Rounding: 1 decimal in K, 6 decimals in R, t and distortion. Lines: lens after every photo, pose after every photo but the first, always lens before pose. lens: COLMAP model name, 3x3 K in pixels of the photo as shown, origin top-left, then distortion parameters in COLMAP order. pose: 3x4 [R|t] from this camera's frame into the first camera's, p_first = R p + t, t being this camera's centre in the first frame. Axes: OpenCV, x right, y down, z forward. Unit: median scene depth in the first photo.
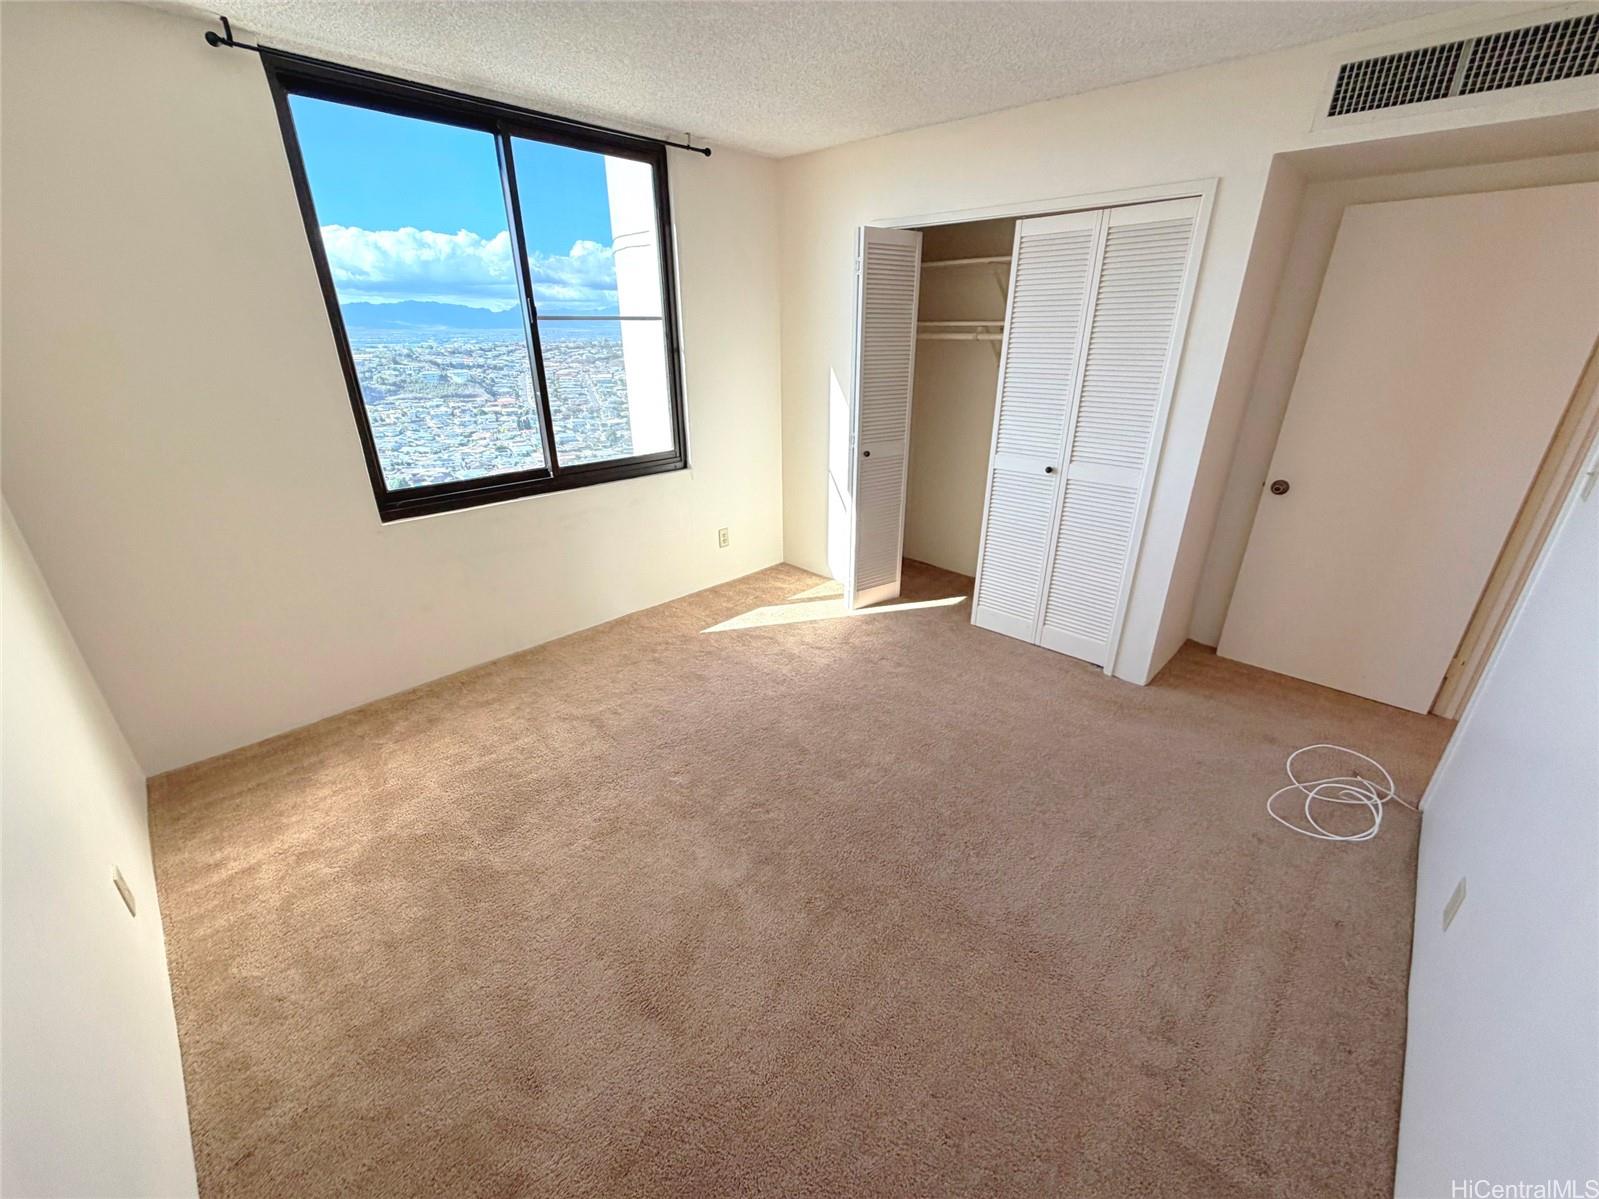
lens RADIAL K [[635.8, 0, 800.5], [0, 635.8, 599.3], [0, 0, 1]] dist [0.000977, 0.000057]
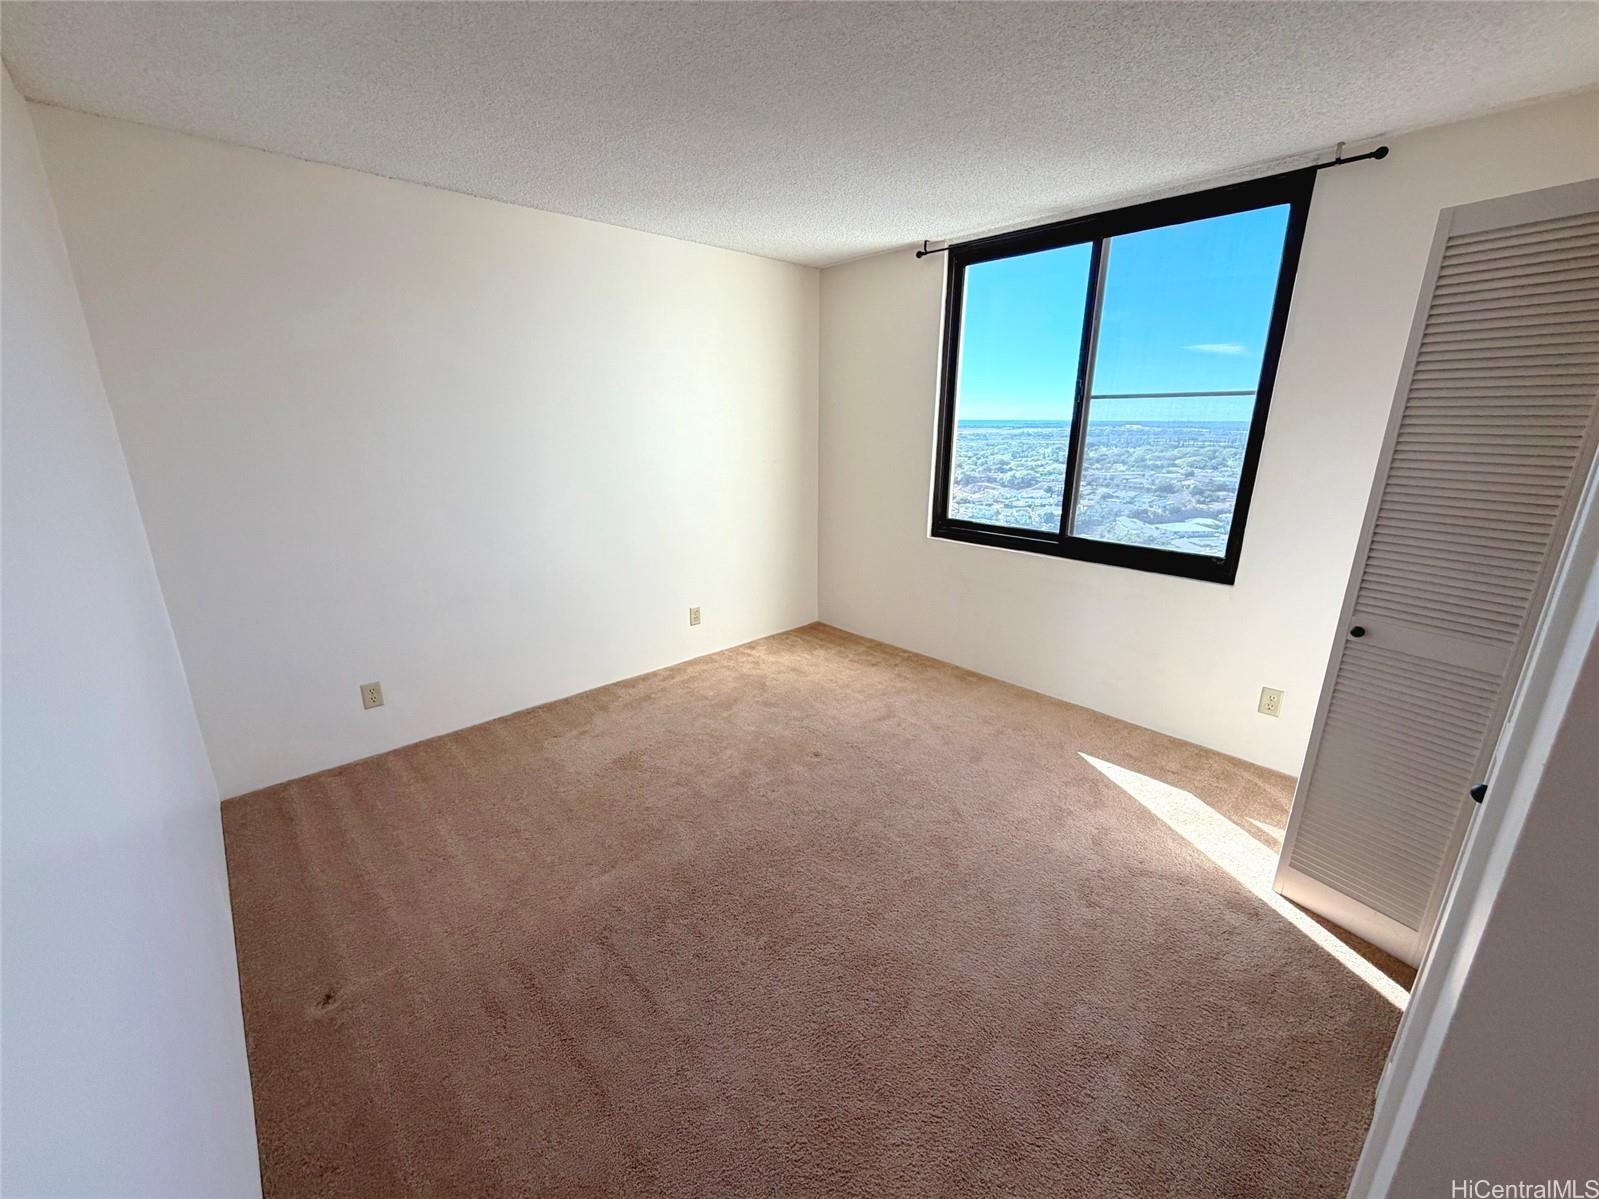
lens RADIAL K [[635.8, 0, 795.2], [0, 635.8, 599.9], [0, 0, 1]] dist [0.000977, 0.000057]
pose [[-0.052856, 0.280034, -0.958534, 0.699370], [-0.391369, 0.877277, 0.277876, -0.242549], [0.918715, 0.389828, 0.063228, 0.598133]]
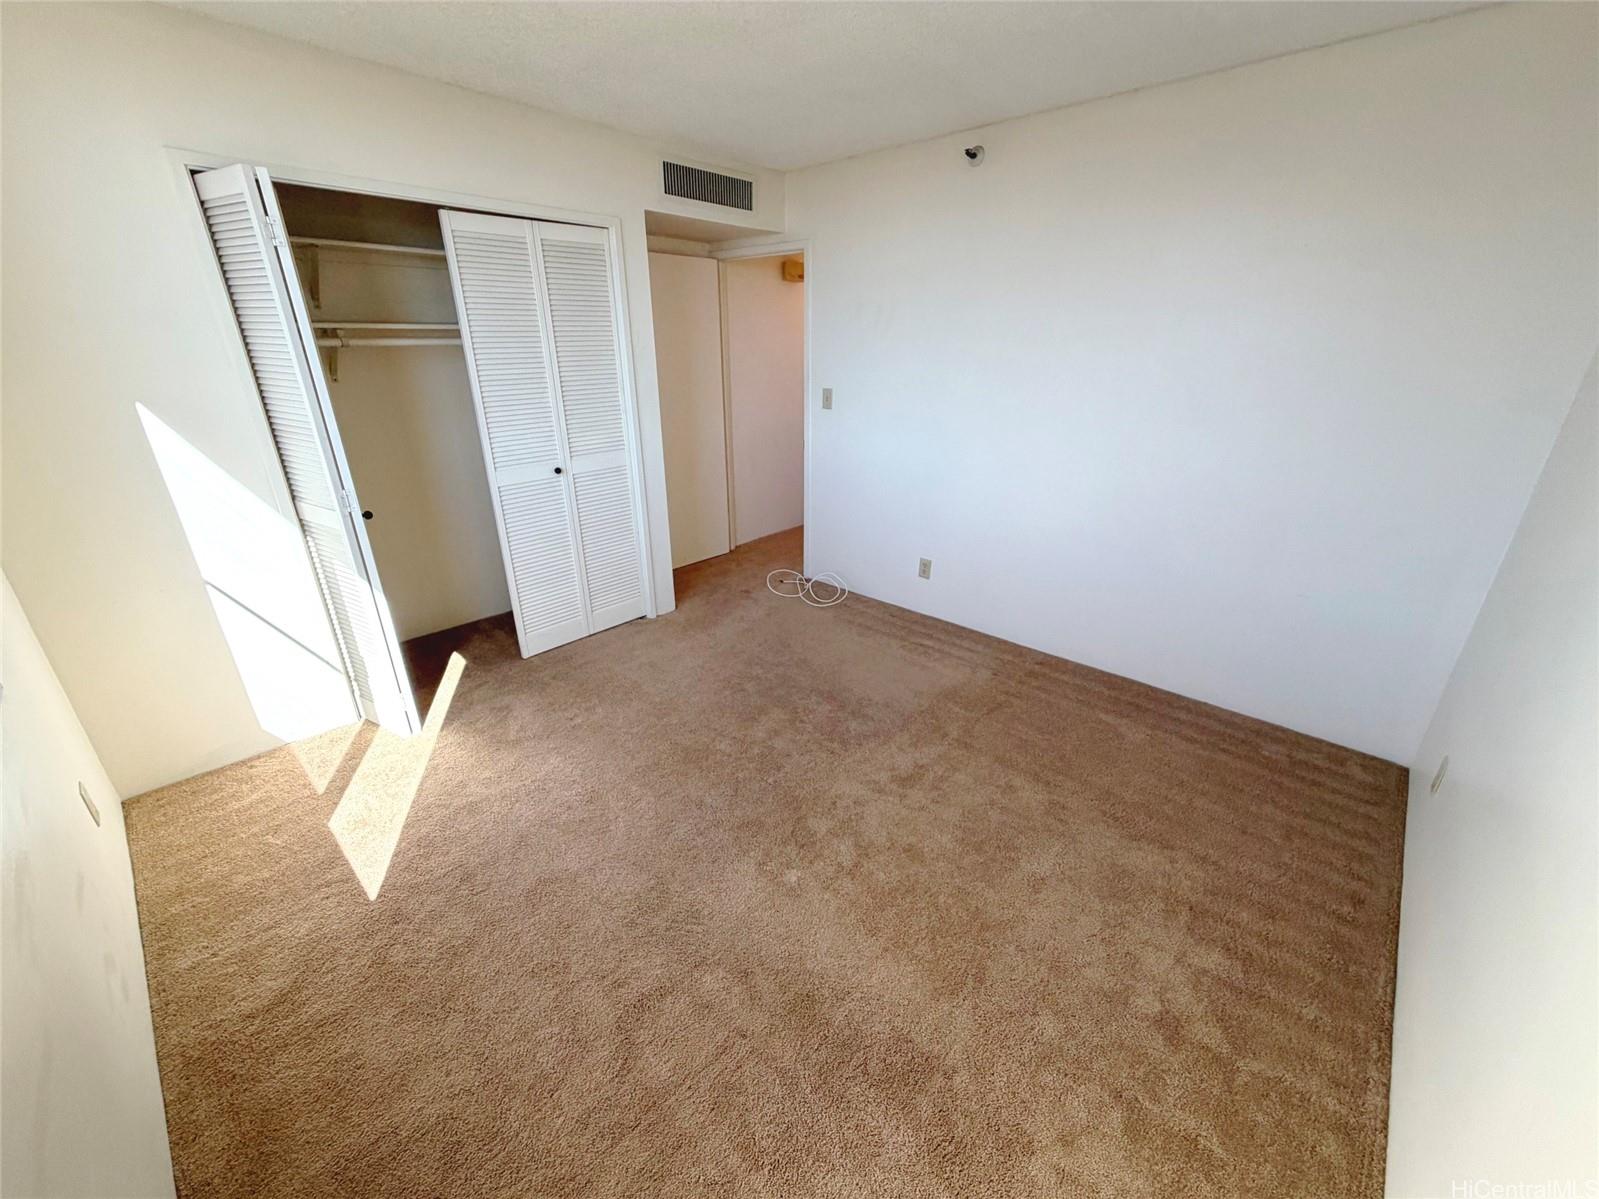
lens RADIAL K [[635.8, 0, 798.2], [0, 635.8, 593.2], [0, 0, 1]] dist [0.000977, 0.000057]
pose [[-0.009138, -0.380281, 0.924826, -0.630986], [0.383648, 0.852754, 0.354437, -0.249940], [-0.923434, 0.358046, 0.138101, 0.574603]]
